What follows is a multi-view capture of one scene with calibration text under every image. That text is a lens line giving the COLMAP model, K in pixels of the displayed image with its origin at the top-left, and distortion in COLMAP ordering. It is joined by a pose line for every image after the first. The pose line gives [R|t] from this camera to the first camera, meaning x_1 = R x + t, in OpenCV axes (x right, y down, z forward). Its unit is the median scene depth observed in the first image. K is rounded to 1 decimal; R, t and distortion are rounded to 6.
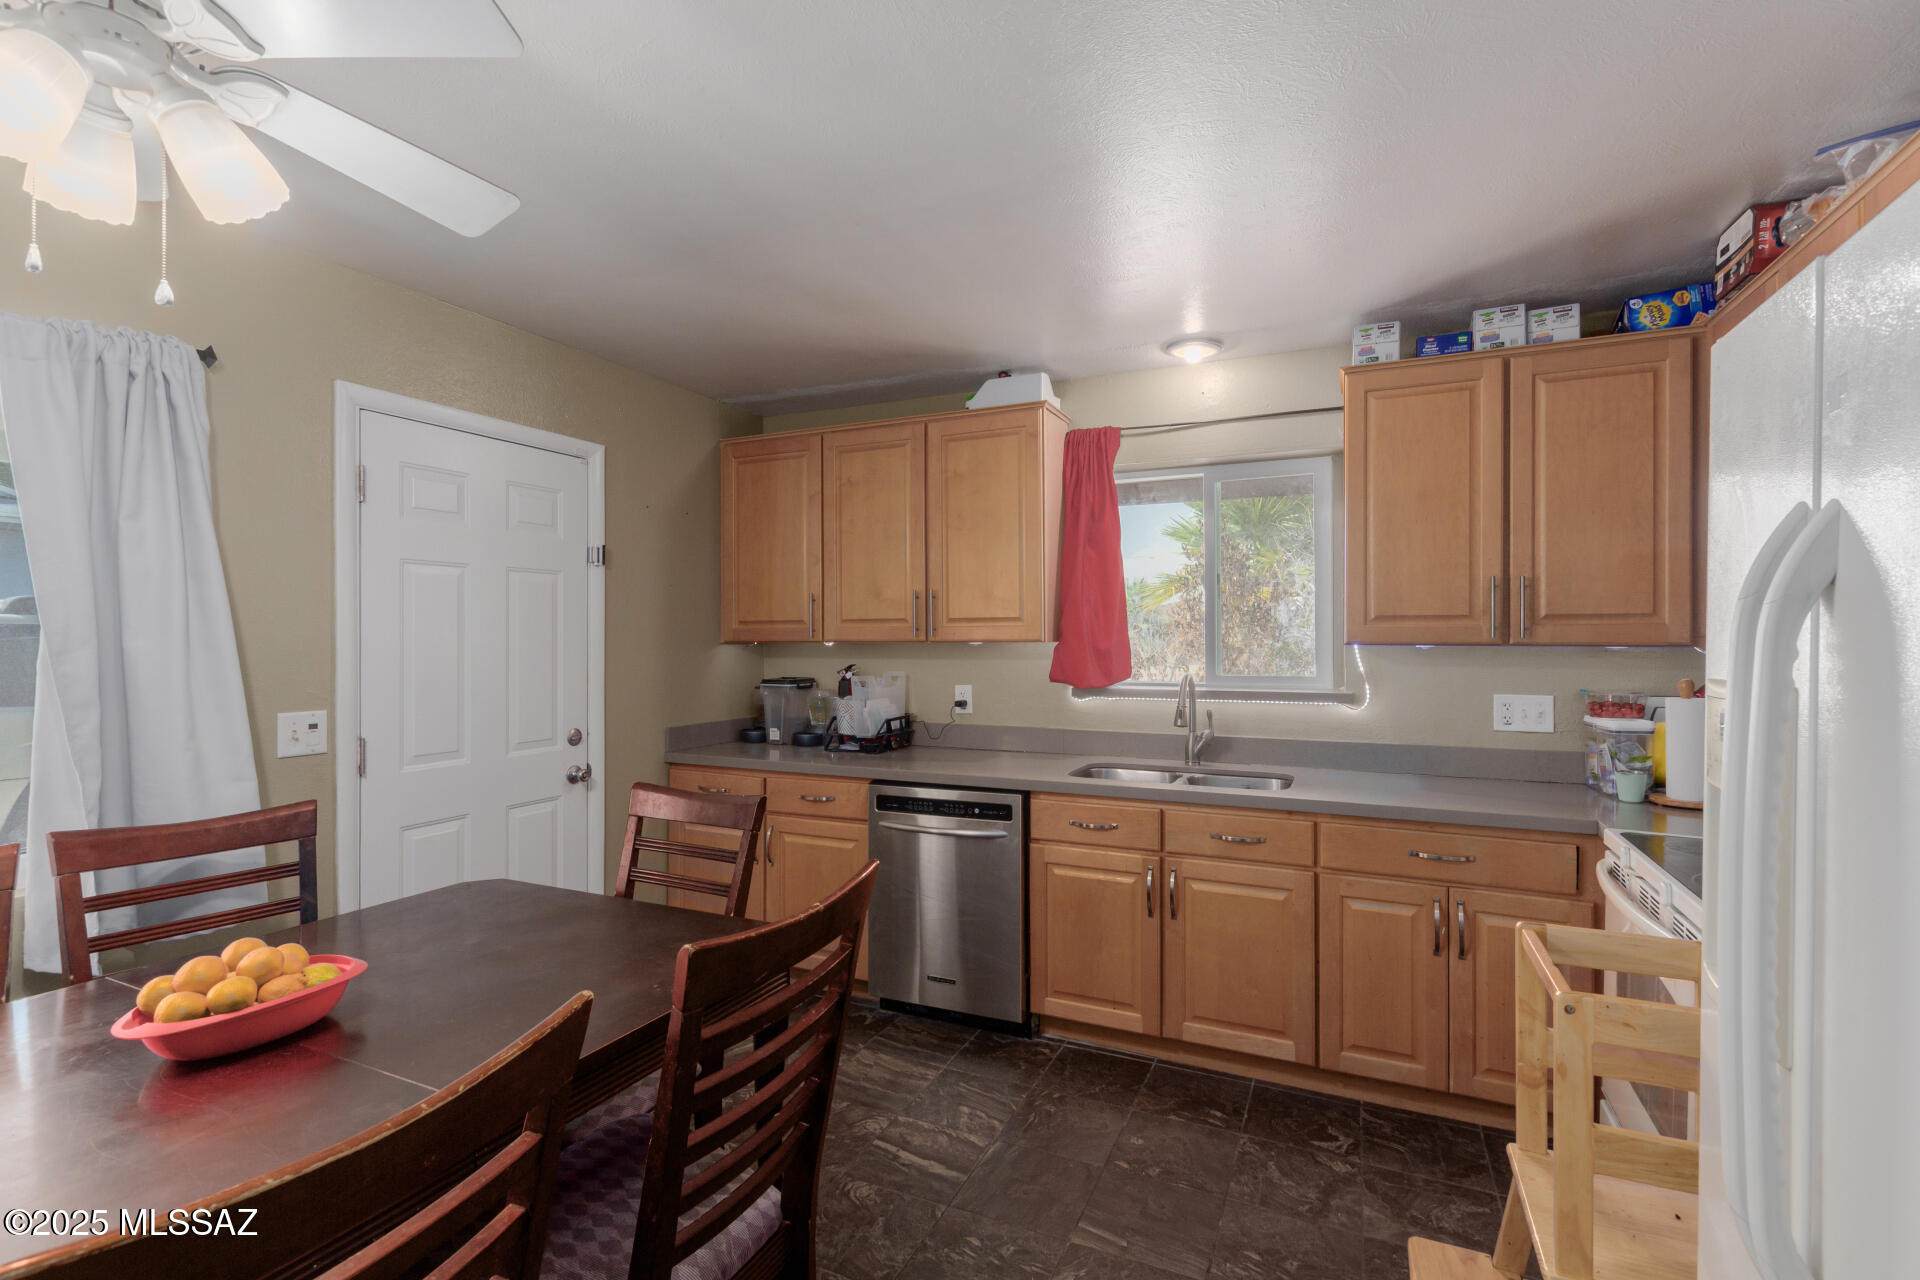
lens RADIAL K [[867.0, 0, 960.7], [0, 867.0, 644.3], [0, 0, 1]] dist [0.005036, 0.000179]
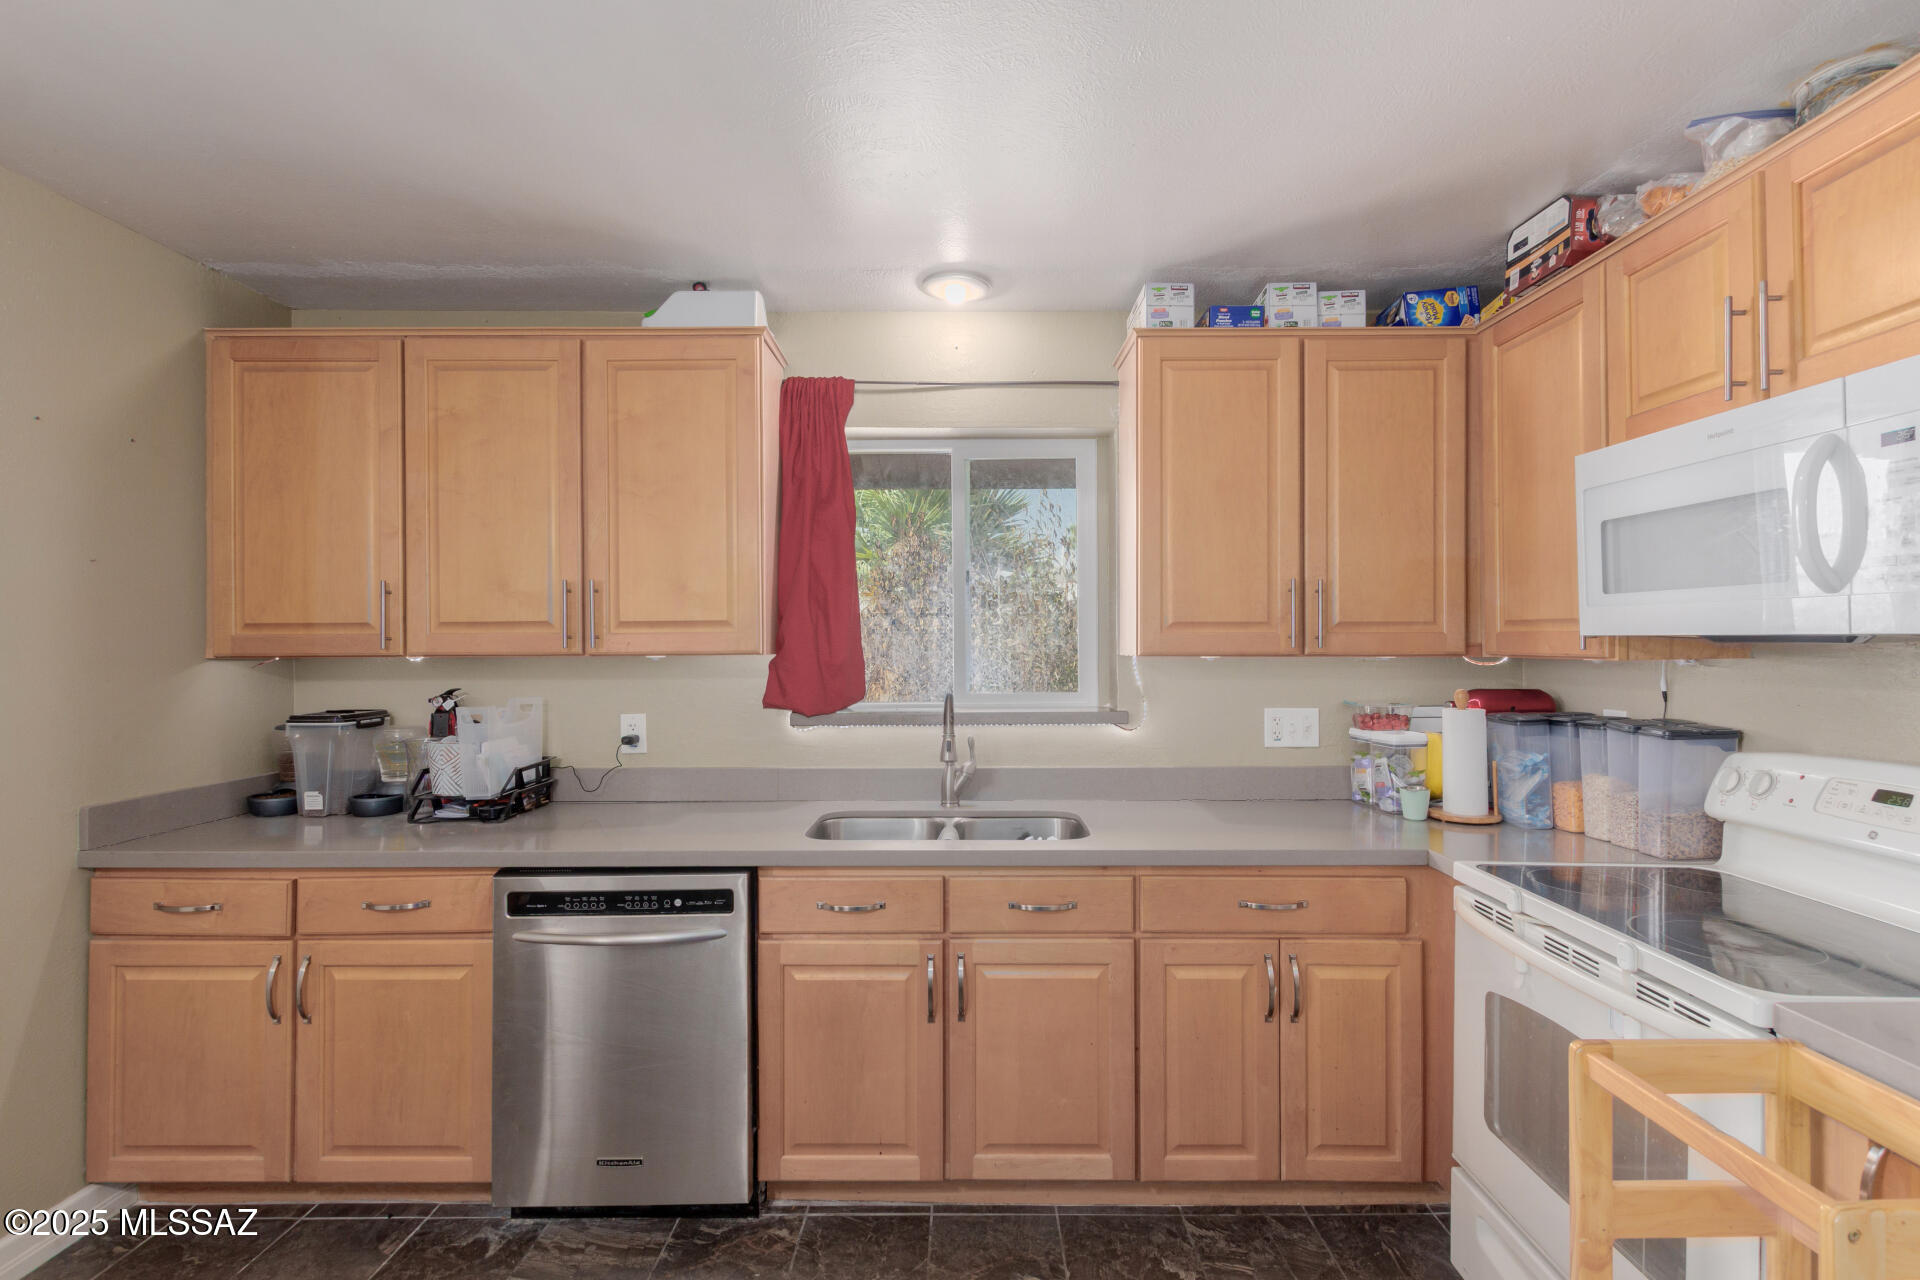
lens RADIAL K [[867.0, 0, 960.7], [0, 867.0, 644.3], [0, 0, 1]] dist [0.005036, 0.000179]
pose [[0.908453, -0.001431, 0.417985, -0.065659], [0.005933, 0.999938, -0.009472, -0.003666], [-0.417946, 0.011084, 0.908404, 0.290476]]
